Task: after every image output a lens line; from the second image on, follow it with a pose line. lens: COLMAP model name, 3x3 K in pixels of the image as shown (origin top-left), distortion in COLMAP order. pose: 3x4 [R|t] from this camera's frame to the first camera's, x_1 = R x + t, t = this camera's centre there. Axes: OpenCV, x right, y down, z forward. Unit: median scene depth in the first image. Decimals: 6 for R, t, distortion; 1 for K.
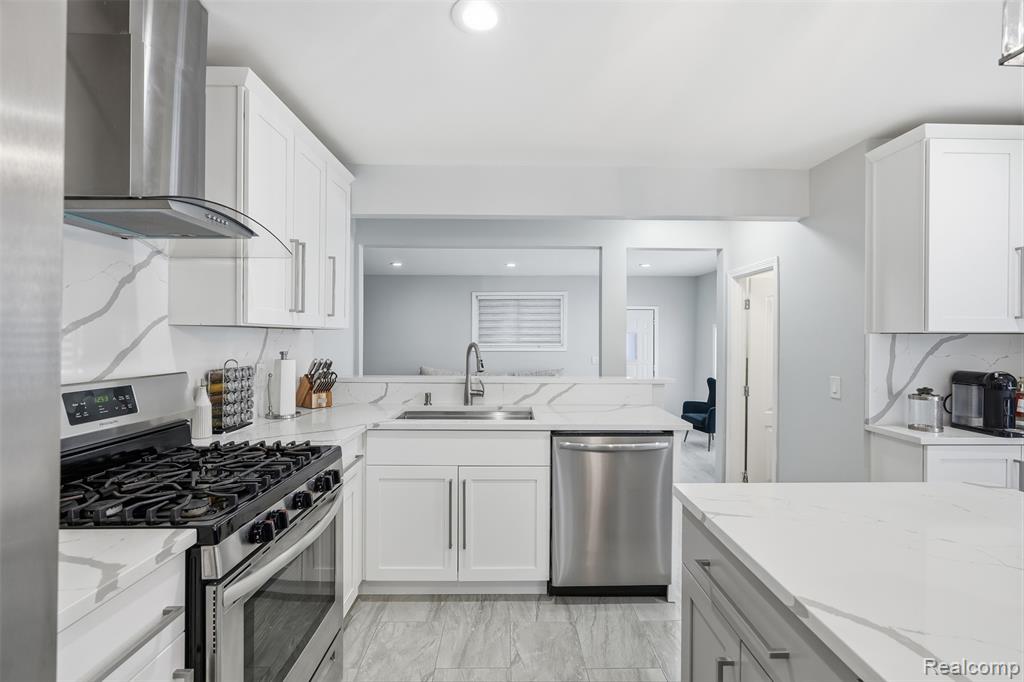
lens RADIAL K [[457.1, 0, 514.5], [0, 457.1, 337.6], [0, 0, 1]] dist [-0.011273, 0.006349]
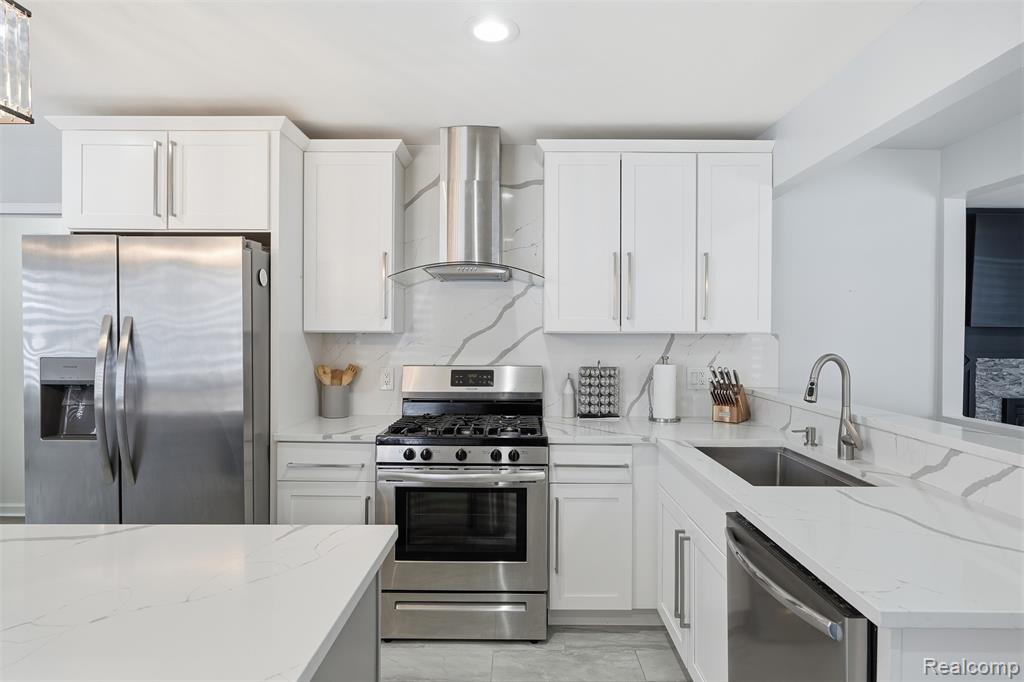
lens RADIAL K [[565.9, 0, 518.2], [0, 565.9, 341.1], [0, 0, 1]] dist [-0.001045, -0.000070]
pose [[-0.018612, 0.007065, -0.999802, 0.765939], [-0.004293, 0.999965, 0.007146, -0.010930], [0.999818, 0.004426, -0.018581, 0.699362]]
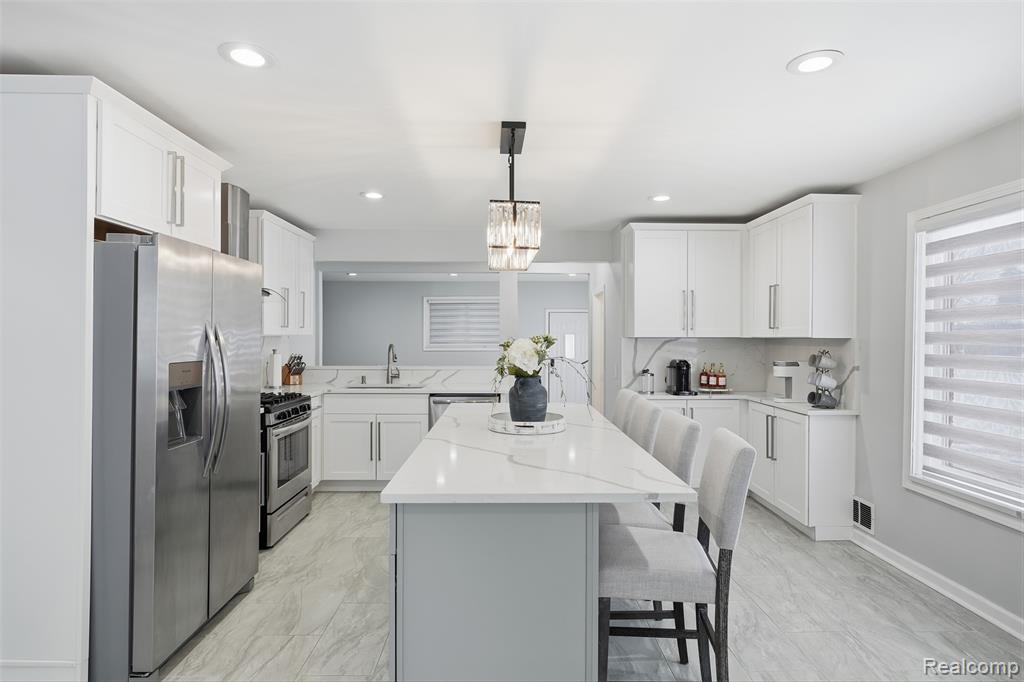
lens RADIAL K [[555.3, 0, 513.9], [0, 555.3, 338.5], [0, 0, 1]] dist [-0.000787, 0.000355]
pose [[0.999958, -0.001687, 0.009019, 0.367213], [0.001651, 0.999991, 0.004014, -0.016664], [-0.009026, -0.003999, 0.999951, -1.079660]]
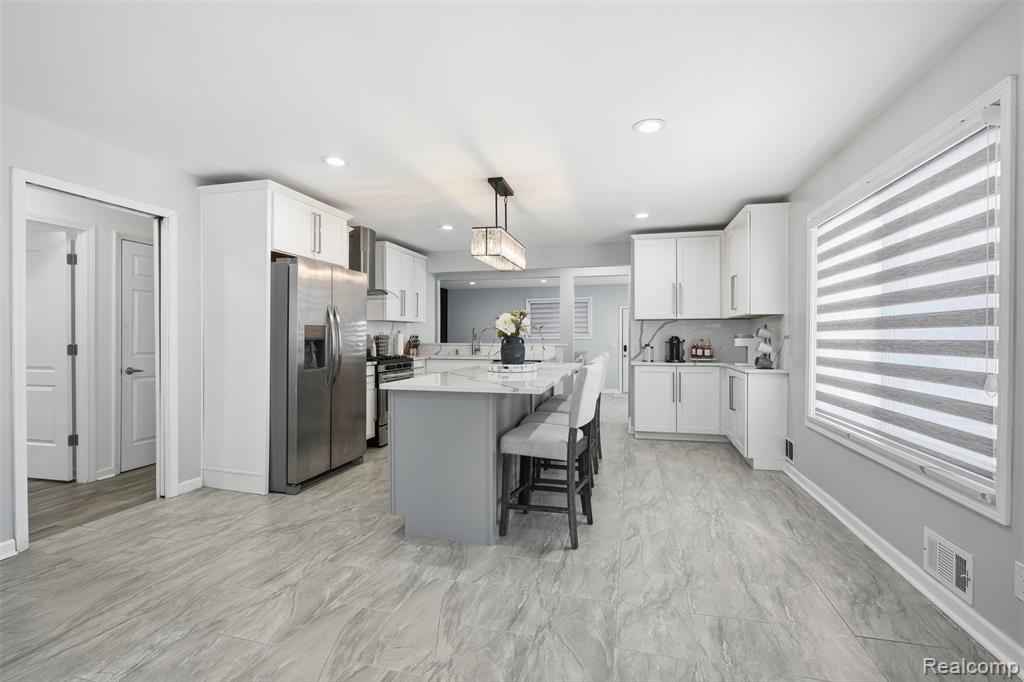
lens RADIAL K [[457.1, 0, 514.5], [0, 457.1, 337.6], [0, 0, 1]] dist [-0.011273, 0.006349]
pose [[0.966208, -0.004164, -0.257731, 0.817480], [0.005106, 0.999983, 0.002985, 0.066584], [0.257714, -0.004200, 0.966212, -1.377180]]
